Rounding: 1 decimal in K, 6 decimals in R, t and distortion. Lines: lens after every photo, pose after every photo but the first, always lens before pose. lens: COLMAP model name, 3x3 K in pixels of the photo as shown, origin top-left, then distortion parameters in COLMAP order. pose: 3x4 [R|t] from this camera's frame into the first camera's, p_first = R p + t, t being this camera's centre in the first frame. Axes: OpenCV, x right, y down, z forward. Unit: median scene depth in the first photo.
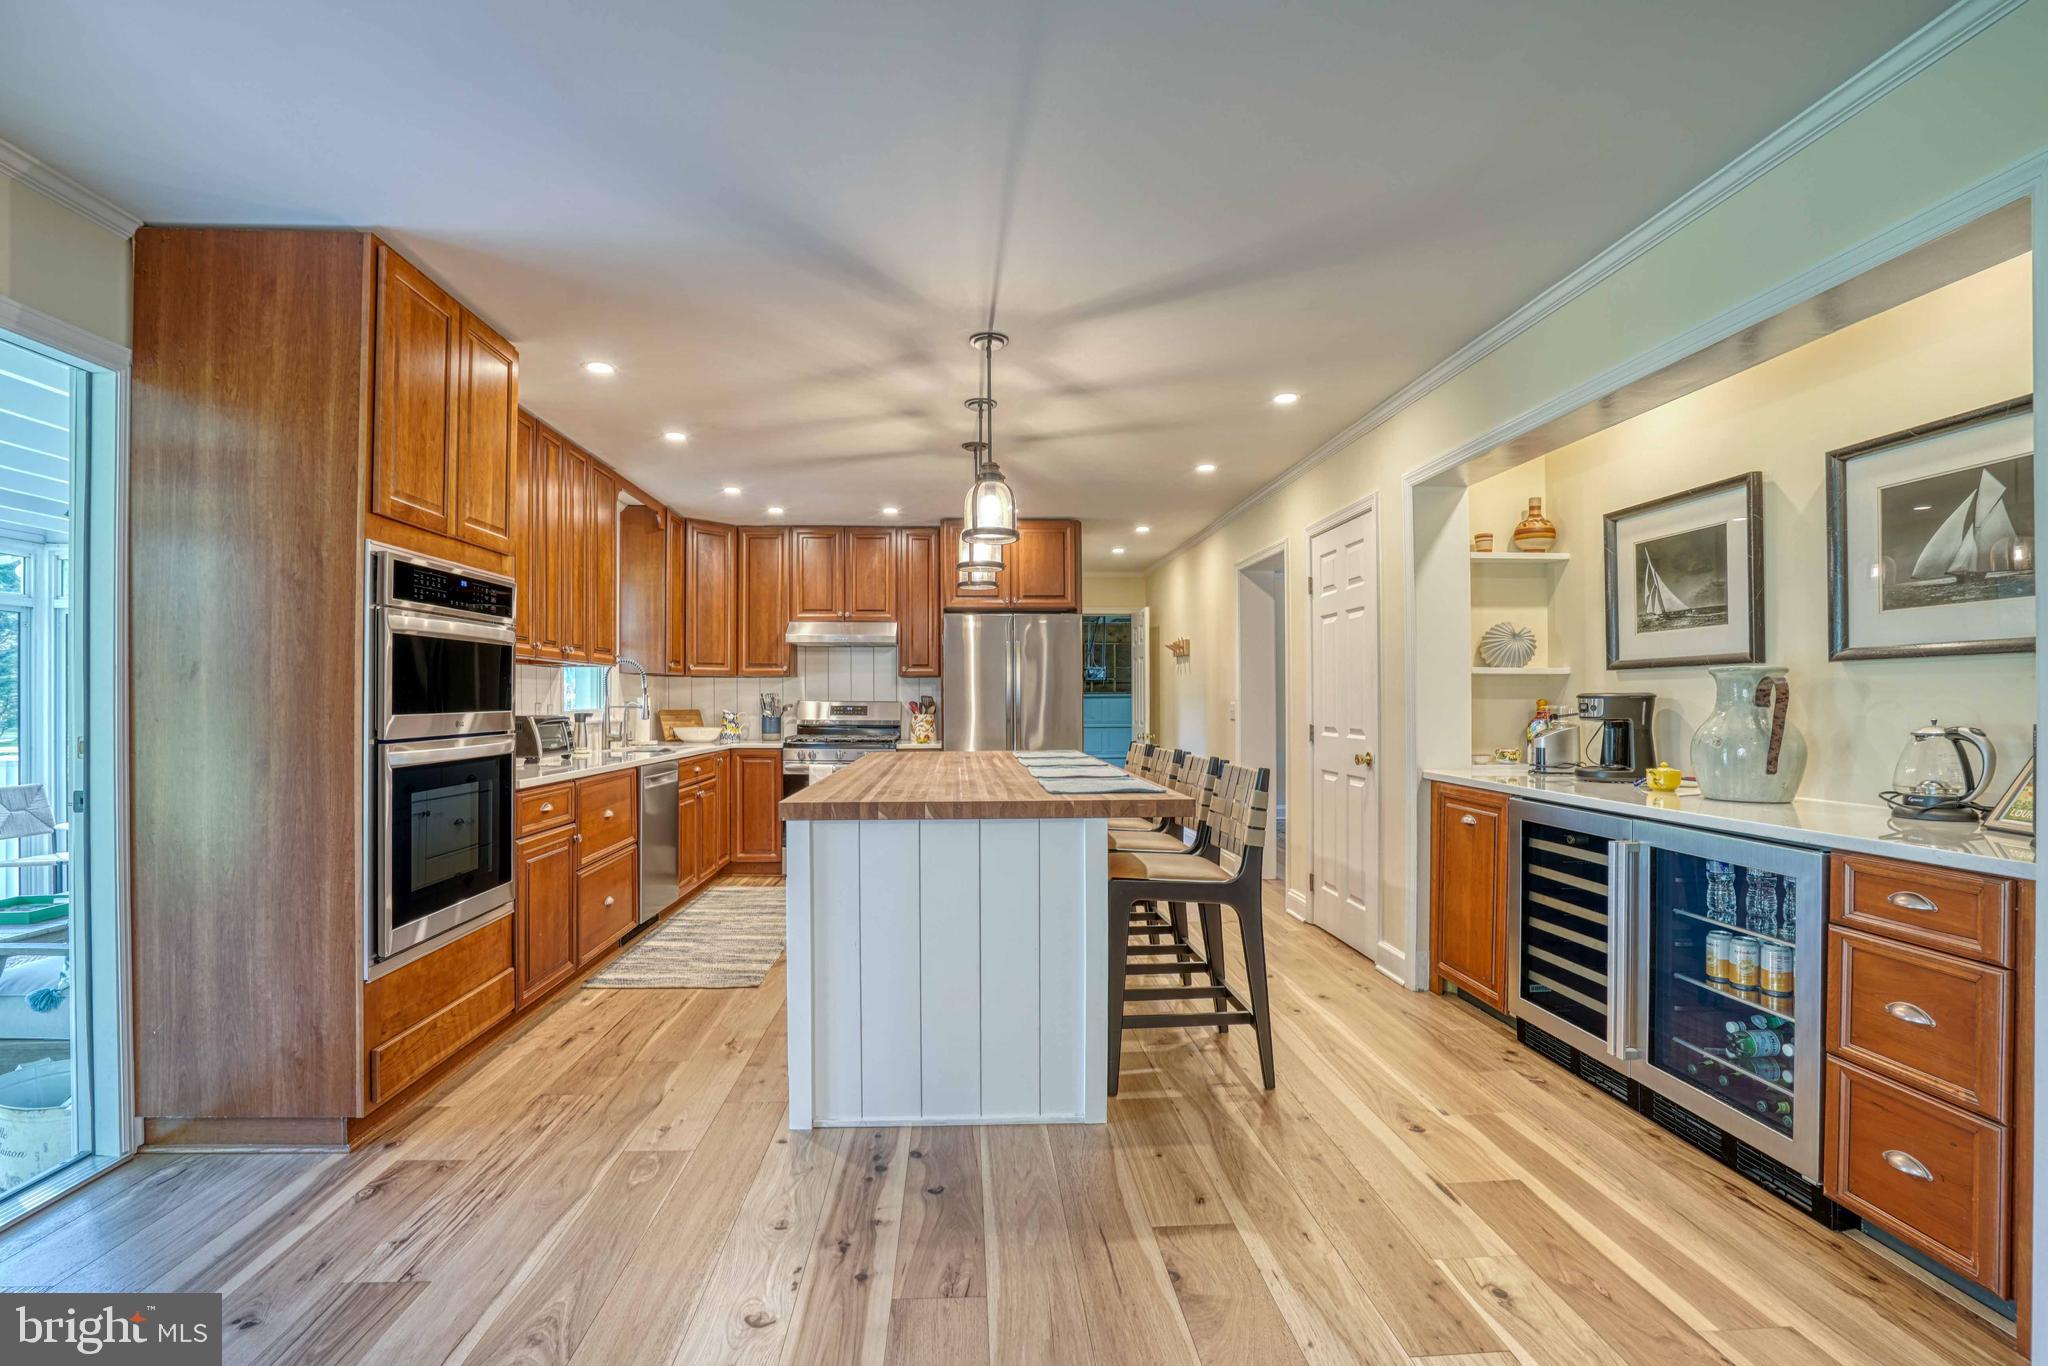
lens RADIAL K [[951.2, 0, 1015.4], [0, 951.2, 688.4], [0, 0, 1]] dist [-0.056109, 0.018540]
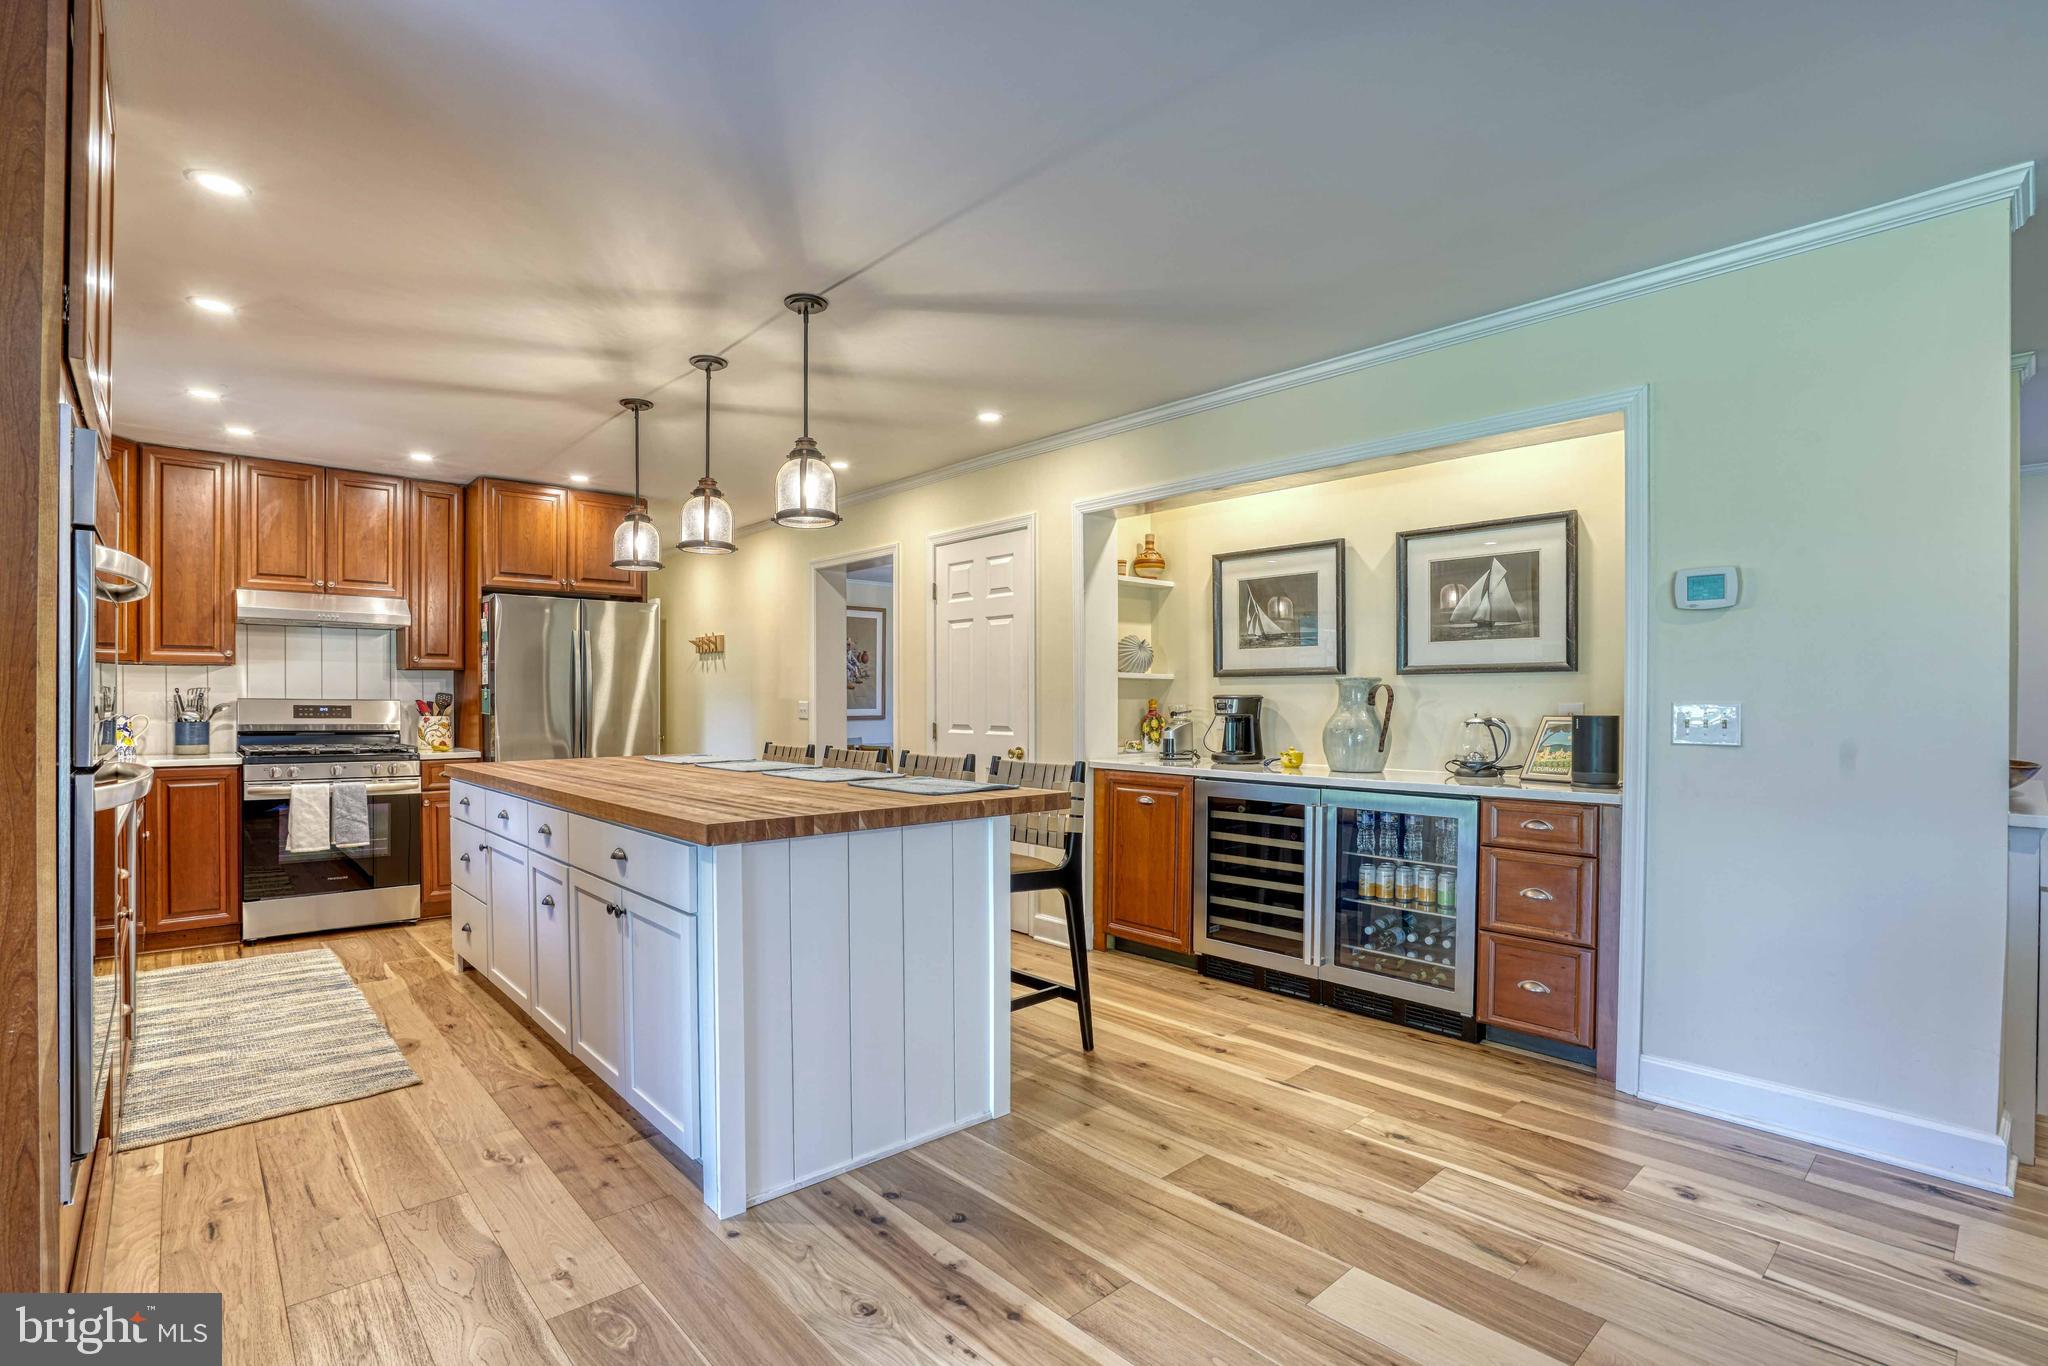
lens RADIAL K [[951.2, 0, 1051.5], [0, 951.2, 697.8], [0, 0, 1]] dist [-0.056109, 0.018540]
pose [[0.775566, 0.003762, 0.631255, -0.420644], [-0.010436, 0.999922, 0.006862, 0.002608], [-0.631180, -0.011910, 0.775545, 0.148830]]
